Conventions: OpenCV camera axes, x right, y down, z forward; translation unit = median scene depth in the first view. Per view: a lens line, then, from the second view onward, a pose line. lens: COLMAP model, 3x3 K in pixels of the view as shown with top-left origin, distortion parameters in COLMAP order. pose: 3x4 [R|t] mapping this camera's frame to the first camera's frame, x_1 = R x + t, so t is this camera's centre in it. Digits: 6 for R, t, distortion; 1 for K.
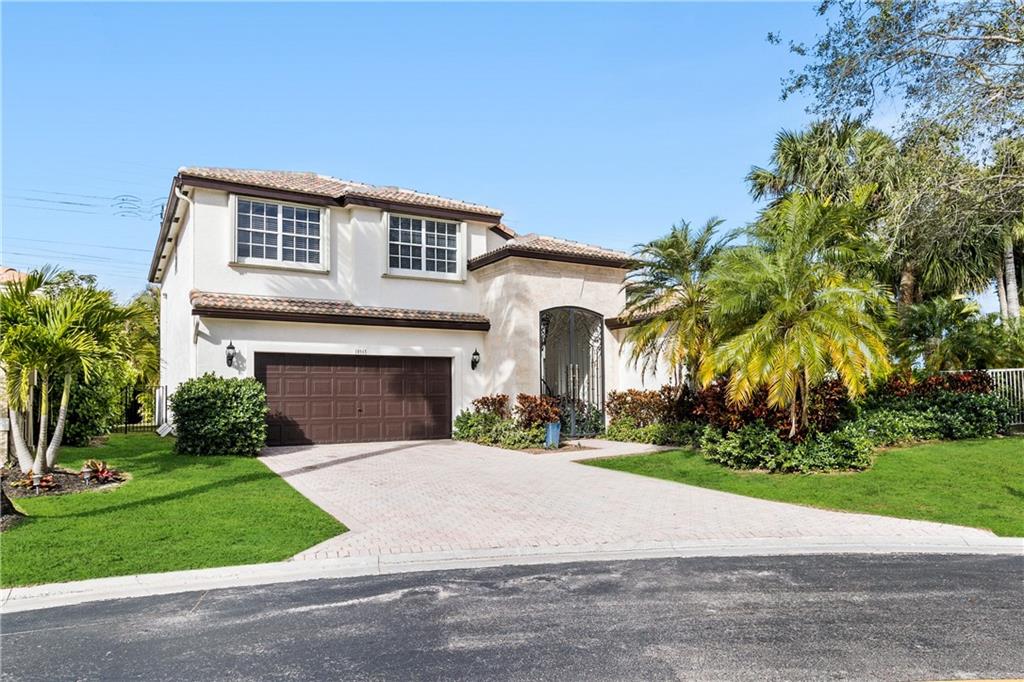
lens RADIAL K [[406.8, 0, 511.8], [0, 406.8, 334.9], [0, 0, 1]] dist [0.000016, 0.000239]
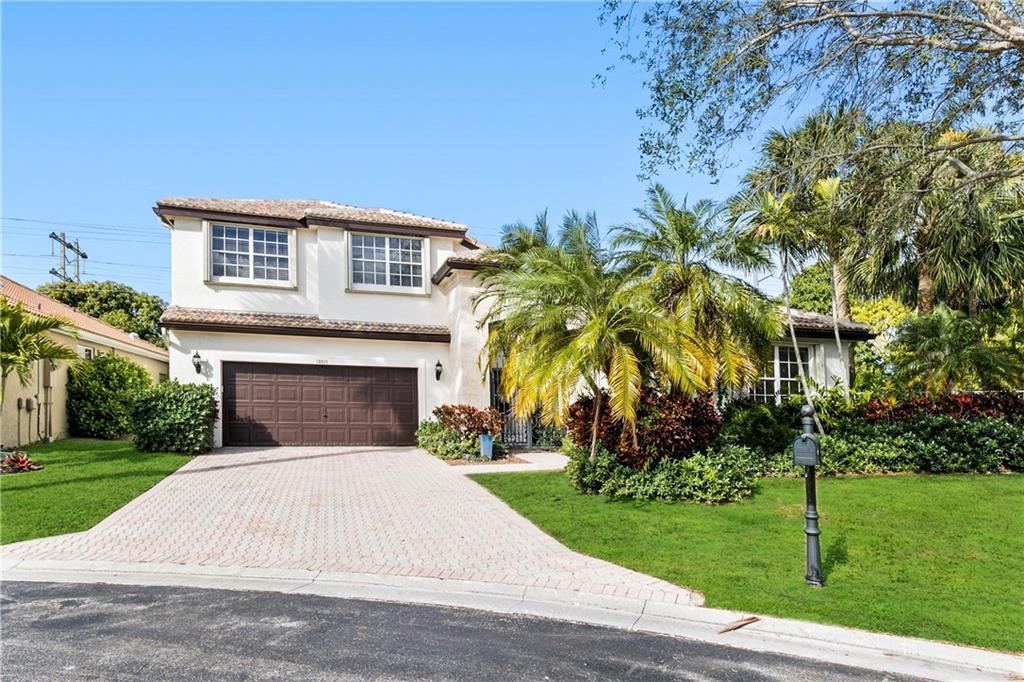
lens RADIAL K [[386.8, 0, 511.9], [0, 386.8, 346.3], [0, 0, 1]] dist [0.001069, -0.000288]
pose [[0.987984, 0.002825, -0.154532, 0.284227], [-0.003774, 0.999976, -0.005848, 0.004996], [0.154512, 0.006361, 0.987970, 0.067845]]
